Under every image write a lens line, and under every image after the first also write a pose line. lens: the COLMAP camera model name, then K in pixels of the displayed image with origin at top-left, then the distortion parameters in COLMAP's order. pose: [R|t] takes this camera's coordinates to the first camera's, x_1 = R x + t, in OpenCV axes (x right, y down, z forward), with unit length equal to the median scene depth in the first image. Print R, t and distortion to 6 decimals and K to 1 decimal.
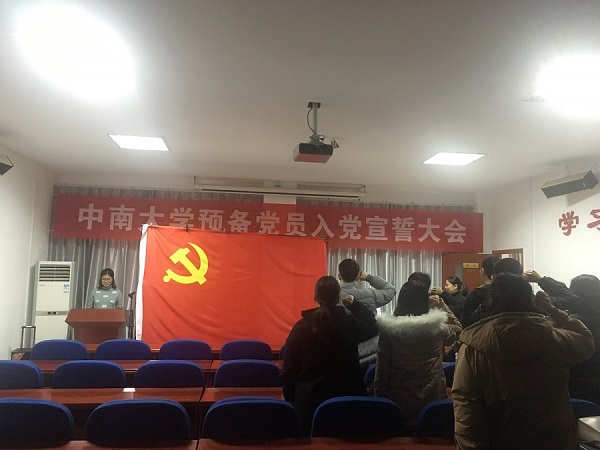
lens RADIAL K [[511.4, 0, 303.7], [0, 511.4, 227.3], [0, 0, 1]] dist [0.081279, -0.045041]
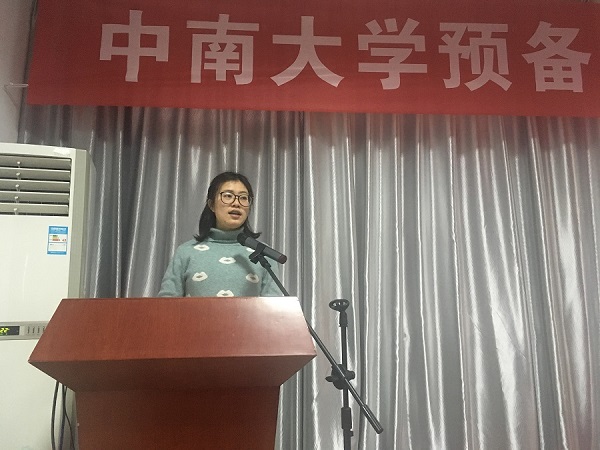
lens RADIAL K [[511.4, 0, 303.9], [0, 511.4, 224.5], [0, 0, 1]] dist [0.081279, -0.045041]
pose [[0.997697, -0.039256, -0.055307, -0.280656], [0.035688, 0.997305, -0.064097, 0.118597], [0.057674, 0.061975, 0.996410, 0.660470]]
